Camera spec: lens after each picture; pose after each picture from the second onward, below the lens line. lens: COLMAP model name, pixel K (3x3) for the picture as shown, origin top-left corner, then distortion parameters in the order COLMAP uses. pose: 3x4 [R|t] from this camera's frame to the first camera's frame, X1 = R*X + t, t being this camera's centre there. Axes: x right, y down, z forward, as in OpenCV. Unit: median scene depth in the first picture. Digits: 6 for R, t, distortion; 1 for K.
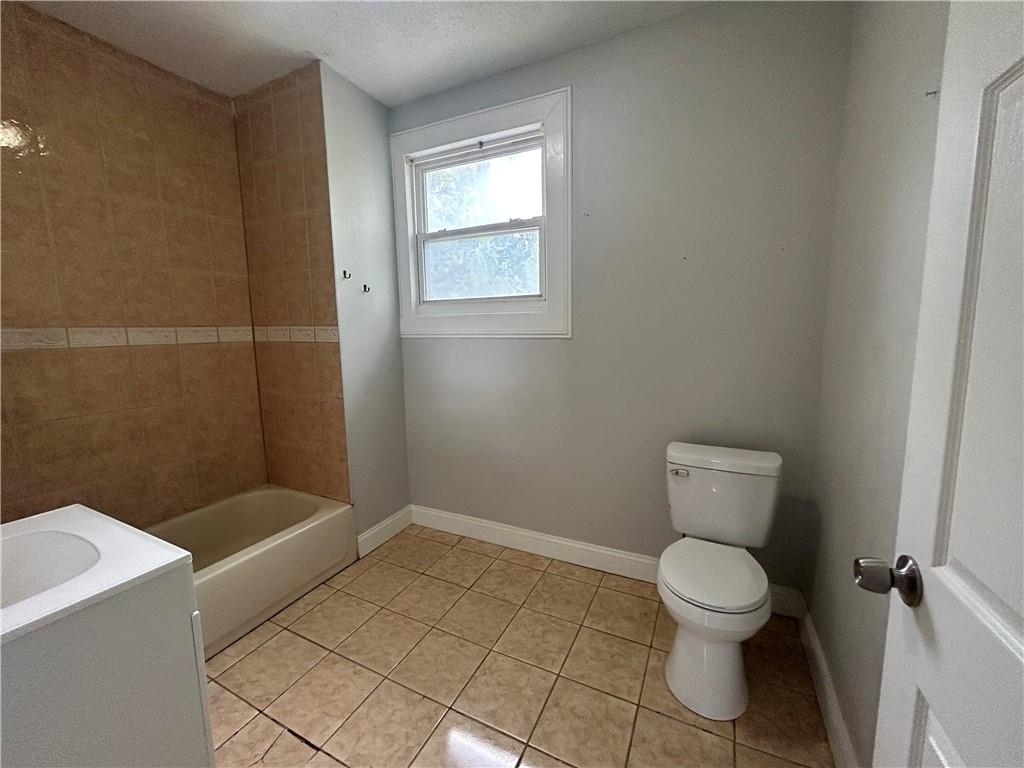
lens RADIAL K [[414.9, 0, 509.0], [0, 414.9, 380.1], [0, 0, 1]] dist [0.001957, -0.000613]
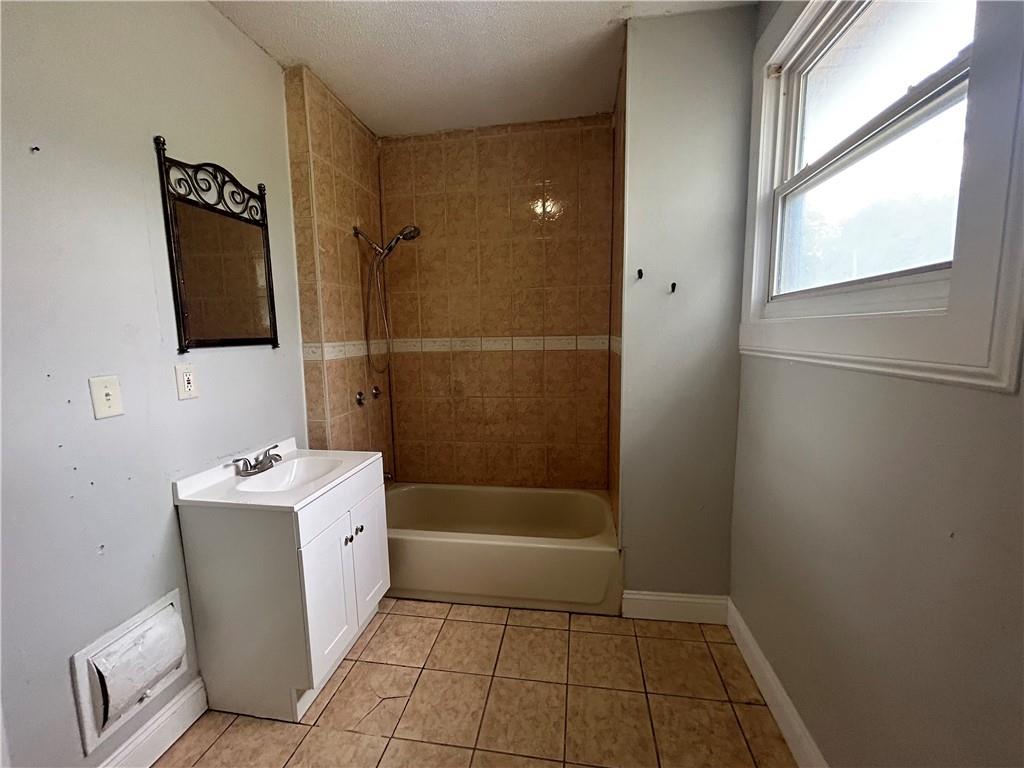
lens RADIAL K [[414.9, 0, 516.2], [0, 414.9, 383.0], [0, 0, 1]] dist [0.001957, -0.000613]
pose [[0.299459, 0.123133, -0.946130, 0.320022], [-0.109502, 0.989520, 0.094122, -0.092349], [0.947805, 0.075418, 0.309804, 0.528761]]
